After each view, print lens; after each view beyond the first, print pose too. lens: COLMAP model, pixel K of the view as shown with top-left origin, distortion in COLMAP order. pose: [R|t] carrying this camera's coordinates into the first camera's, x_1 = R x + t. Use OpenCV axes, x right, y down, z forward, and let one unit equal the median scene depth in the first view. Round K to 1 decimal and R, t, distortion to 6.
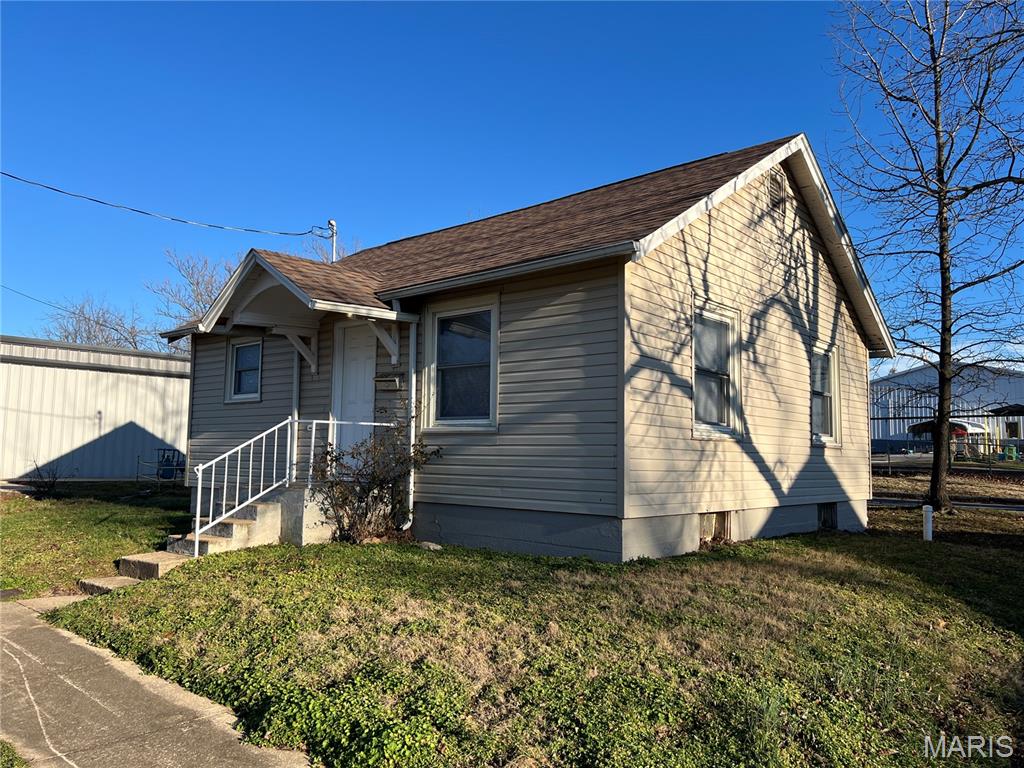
lens RADIAL K [[764.4, 0, 514.9], [0, 764.4, 384.7], [0, 0, 1]] dist [0.077584, -0.088512]
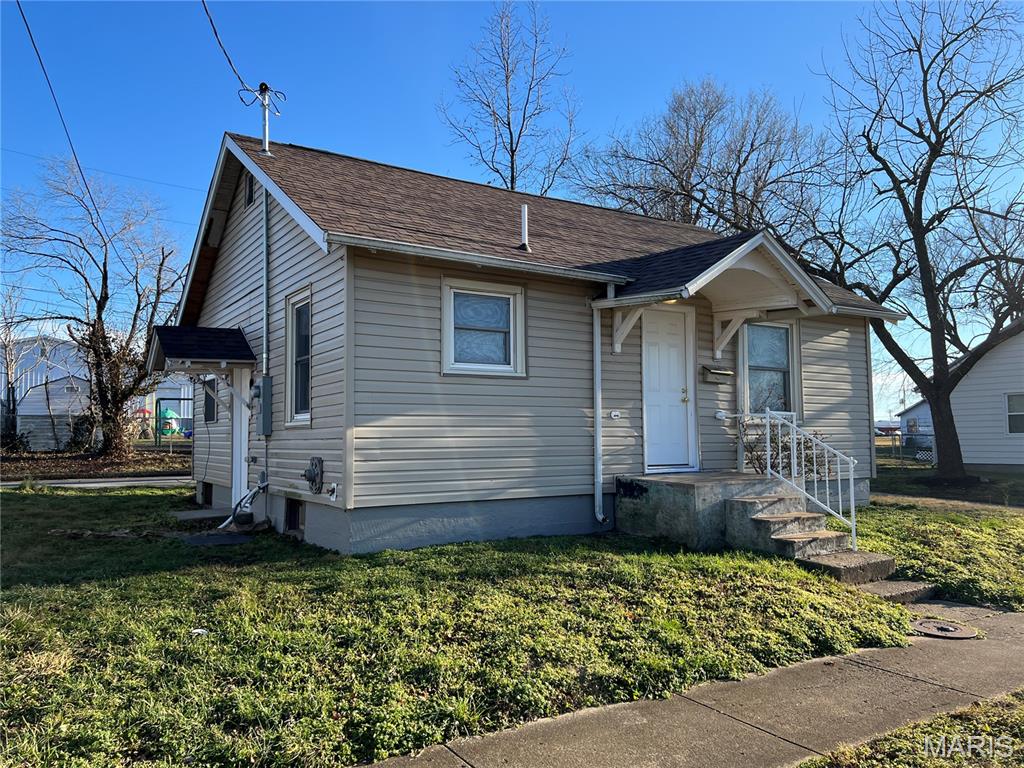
lens RADIAL K [[764.4, 0, 494.1], [0, 764.4, 388.0], [0, 0, 1]] dist [0.077584, -0.088512]
pose [[0.288014, 0.041318, 0.956735, -1.328792], [-0.078851, 0.996699, -0.019306, 0.061750], [-0.954375, -0.069879, 0.290321, 1.029962]]
